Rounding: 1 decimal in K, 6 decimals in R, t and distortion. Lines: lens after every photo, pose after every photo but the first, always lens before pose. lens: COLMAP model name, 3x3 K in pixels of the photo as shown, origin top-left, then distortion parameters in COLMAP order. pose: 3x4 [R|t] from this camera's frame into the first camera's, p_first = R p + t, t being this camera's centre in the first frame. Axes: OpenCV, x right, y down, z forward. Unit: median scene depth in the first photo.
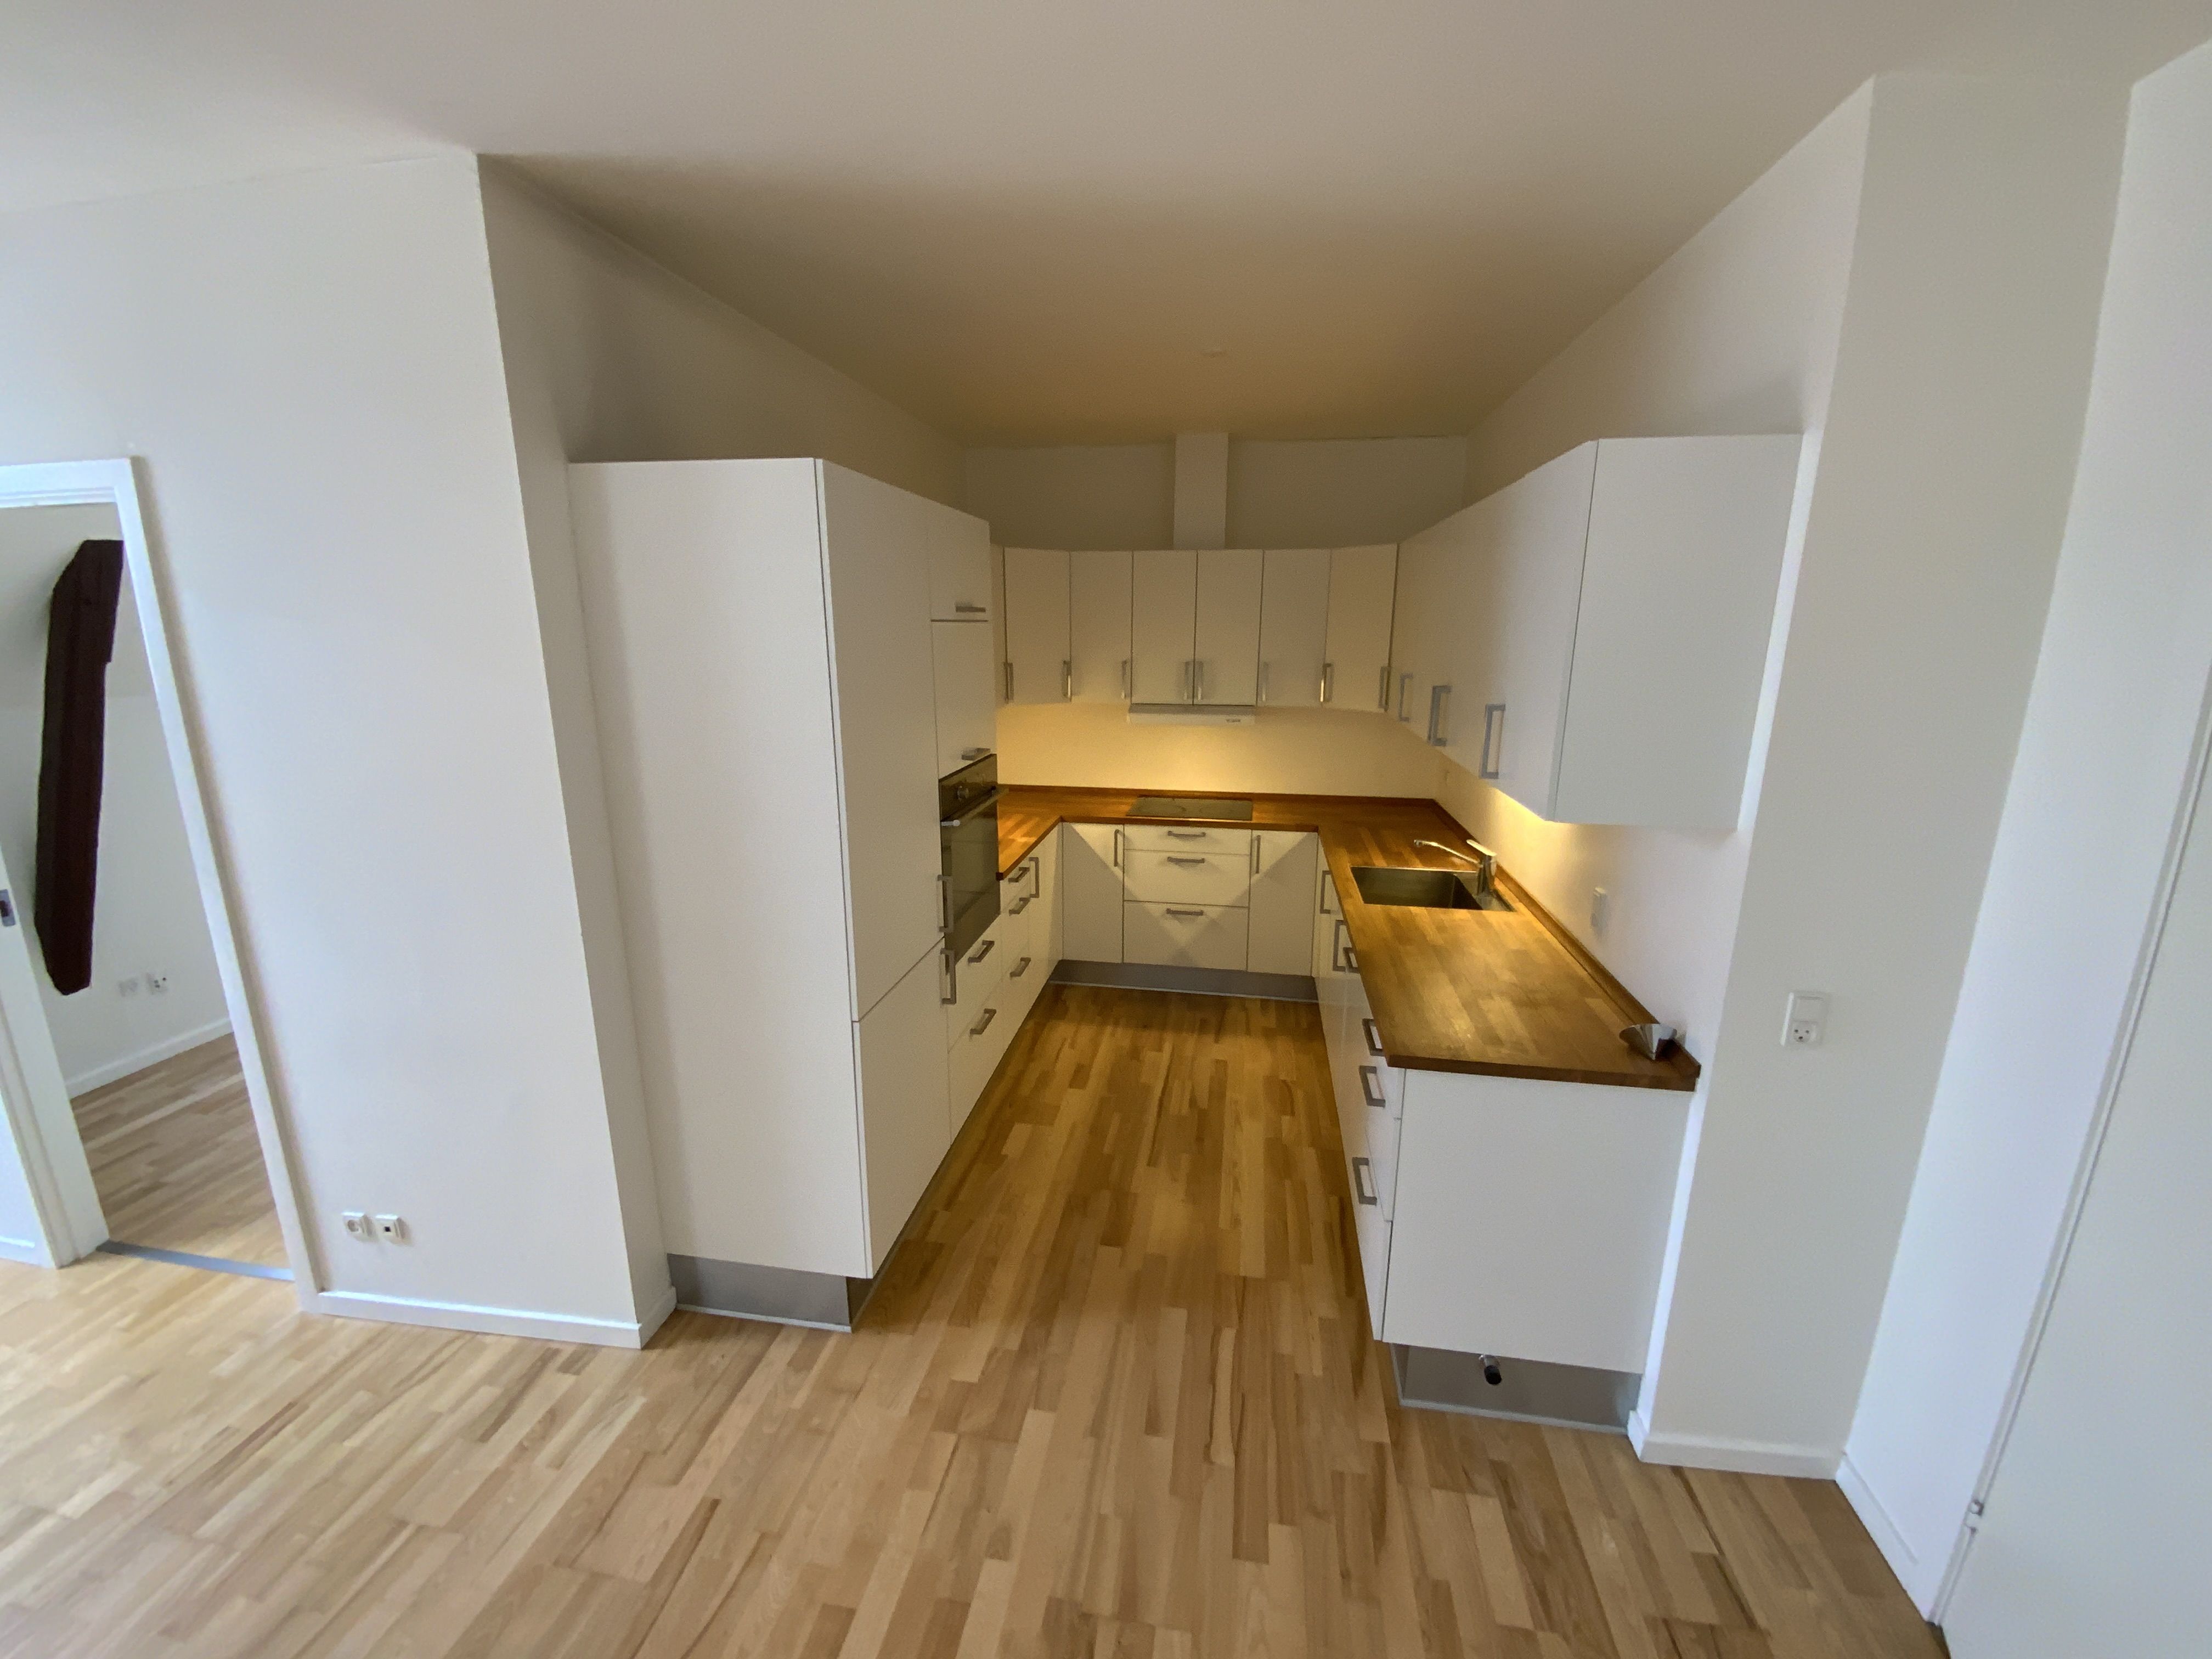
lens RADIAL K [[897.5, 0, 1096.2], [0, 897.5, 824.9], [0, 0, 1]] dist [0.004978, -0.002830]
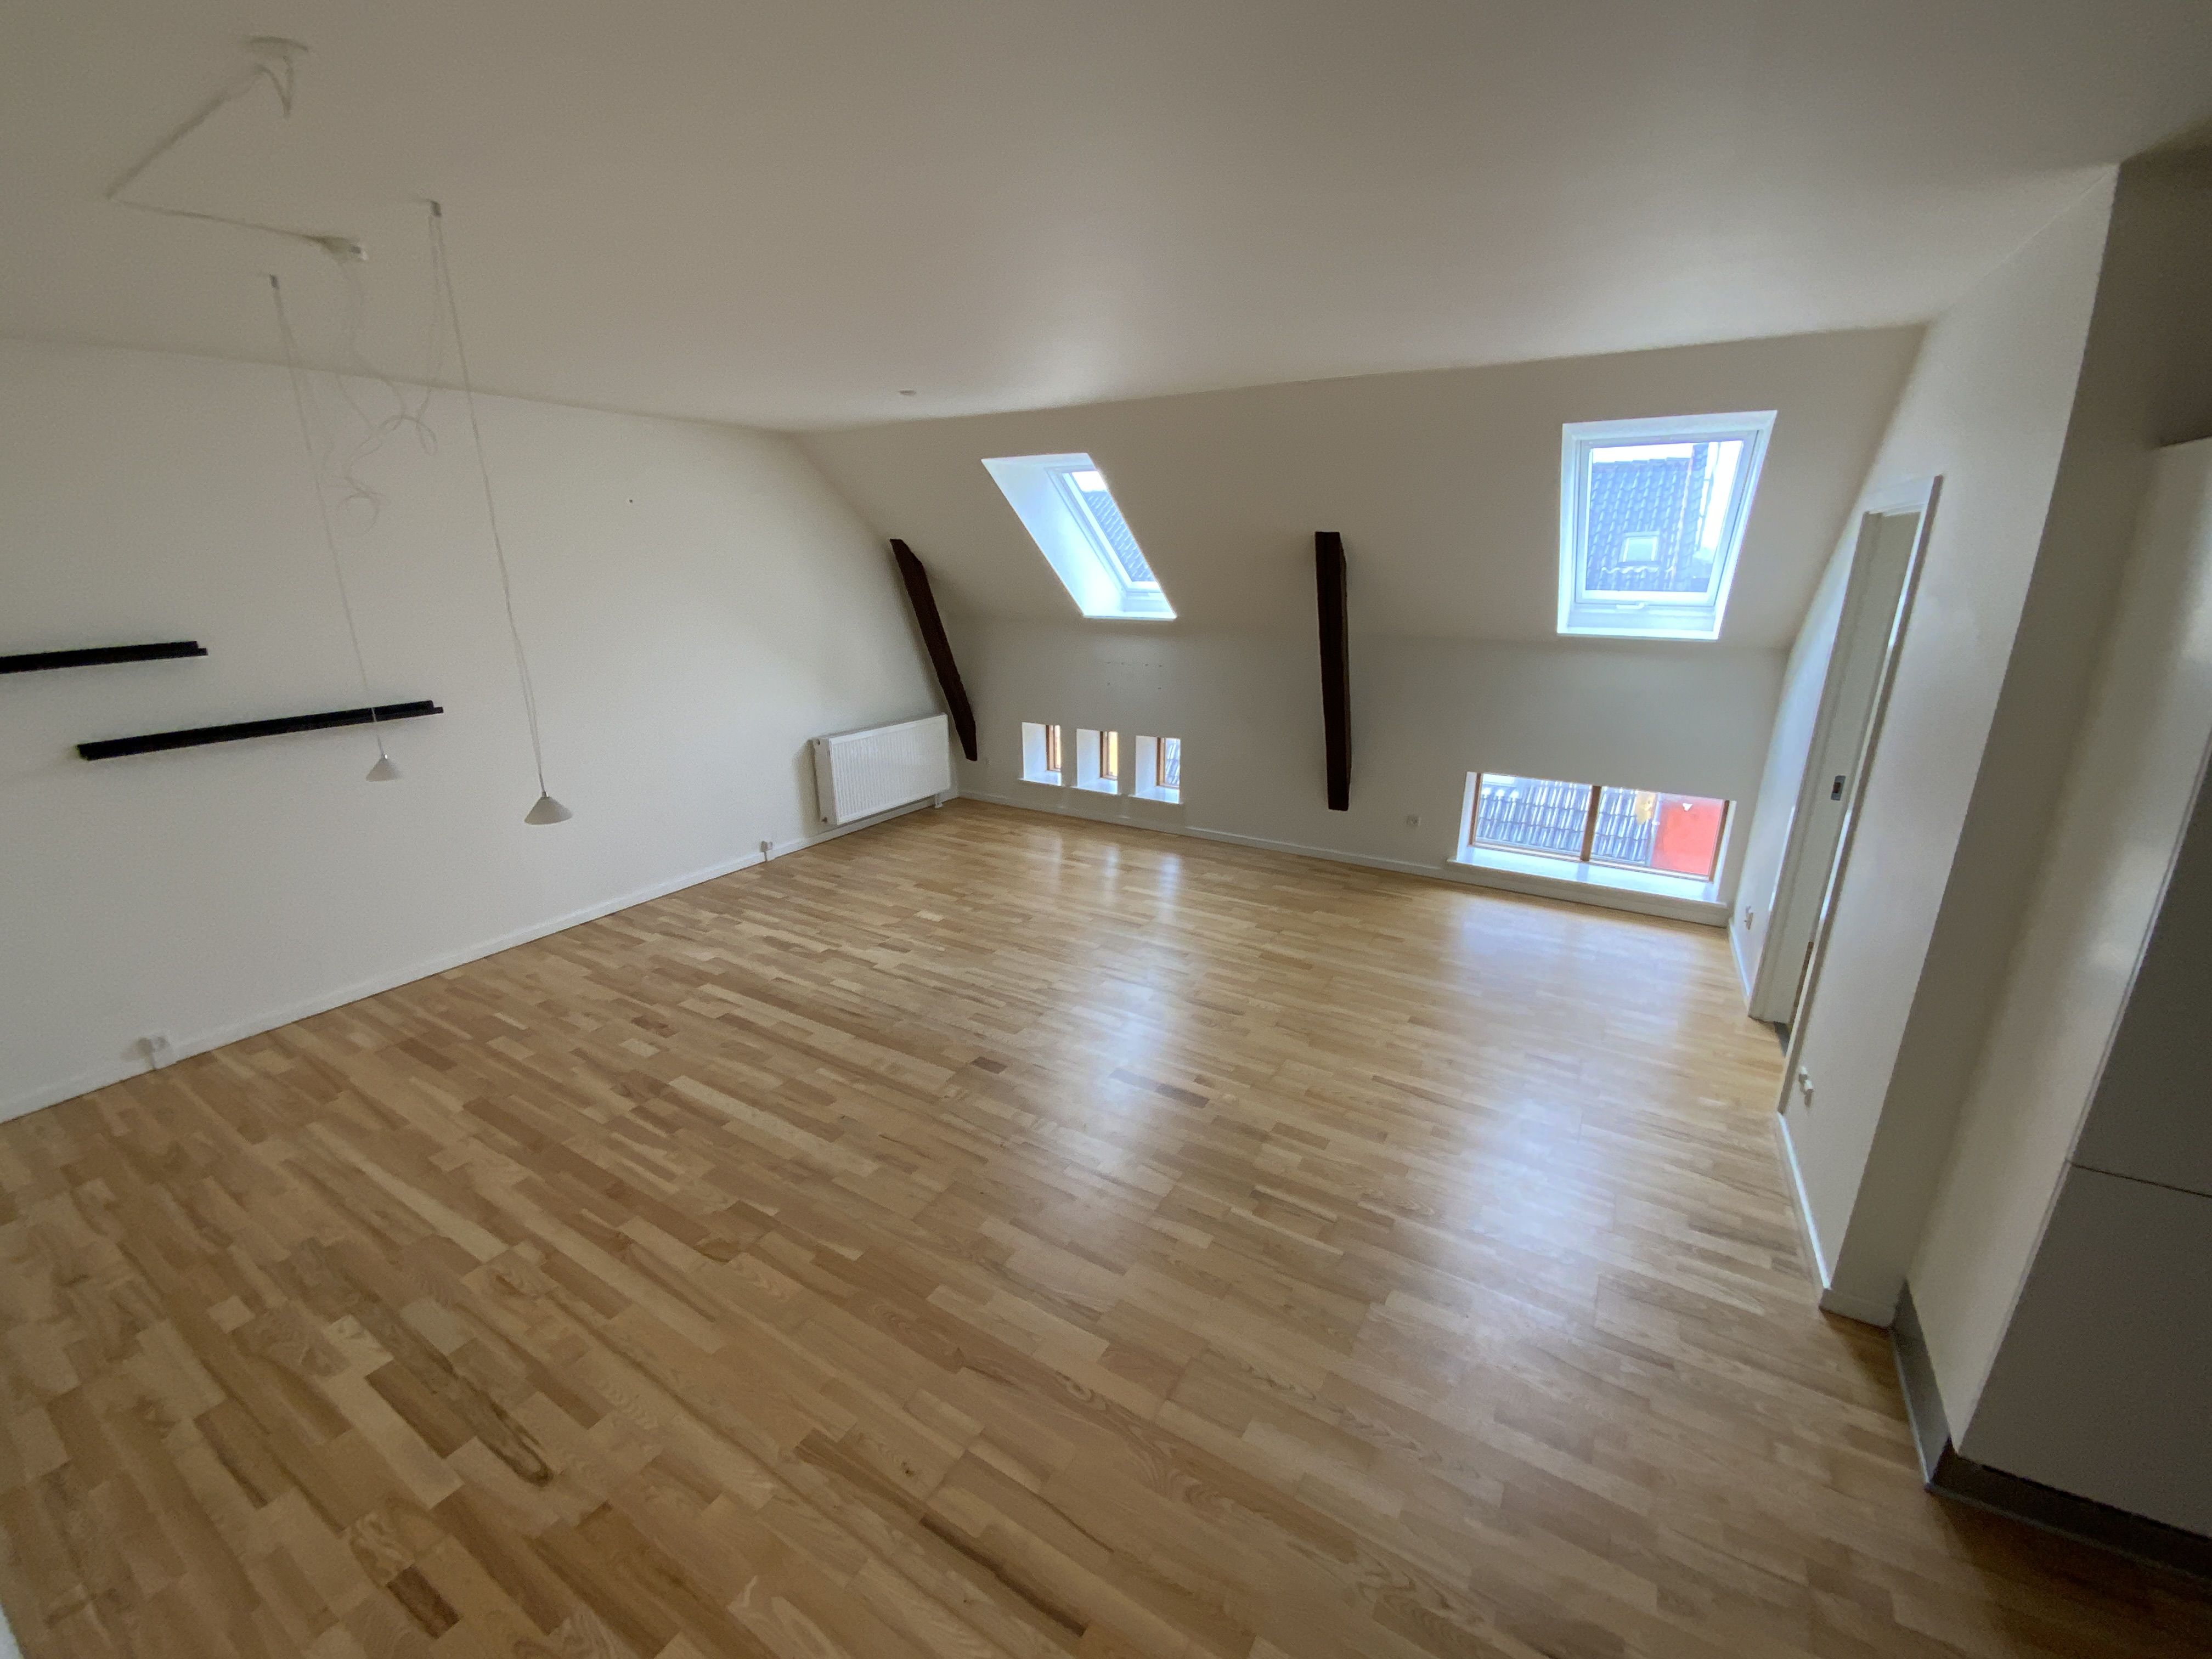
lens RADIAL K [[897.5, 0, 1121.9], [0, 897.5, 839.3], [0, 0, 1]] dist [0.004978, -0.002830]
pose [[-0.356715, 0.276015, -0.892508, 0.440565], [-0.208974, 0.907574, 0.364197, -0.098739], [0.910541, 0.316425, -0.266066, 0.274815]]
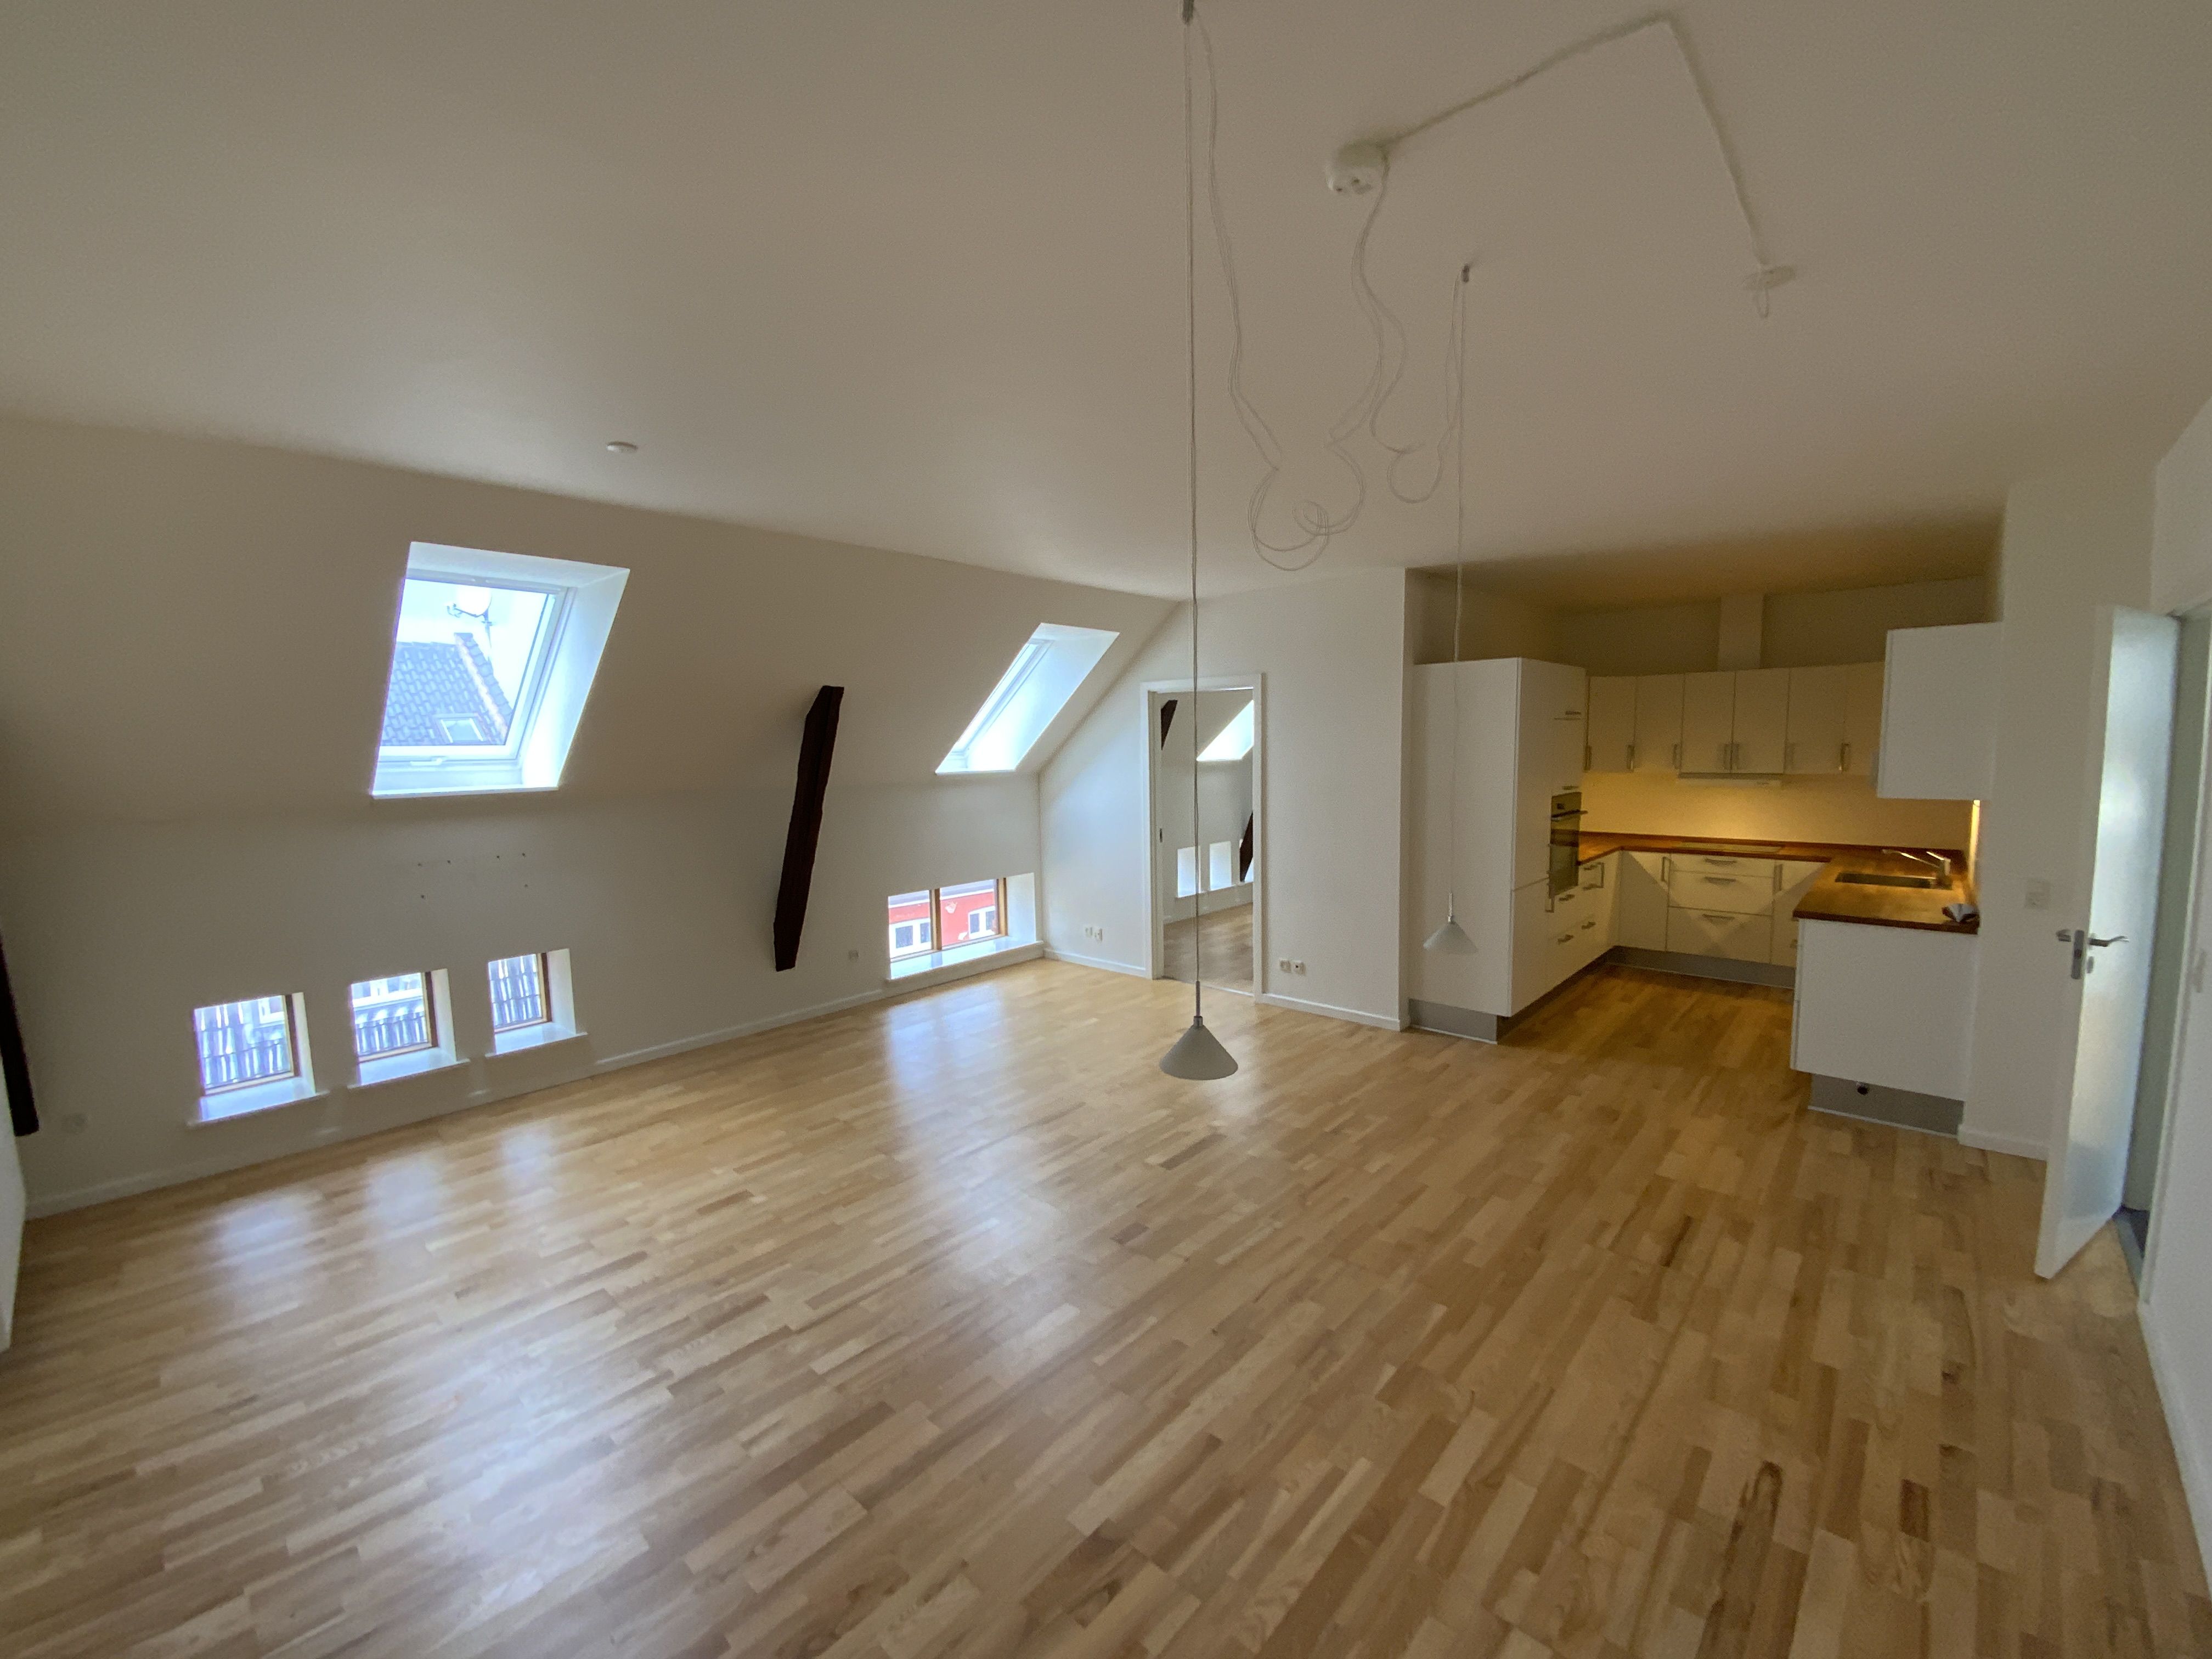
lens RADIAL K [[897.5, 0, 1103.6], [0, 897.5, 832.0], [0, 0, 1]] dist [0.004978, -0.002830]
pose [[0.842626, 0.038141, -0.537146, 0.054749], [-0.100170, 0.991181, -0.086758, 0.266897], [0.529100, 0.126910, 0.839016, -1.064359]]
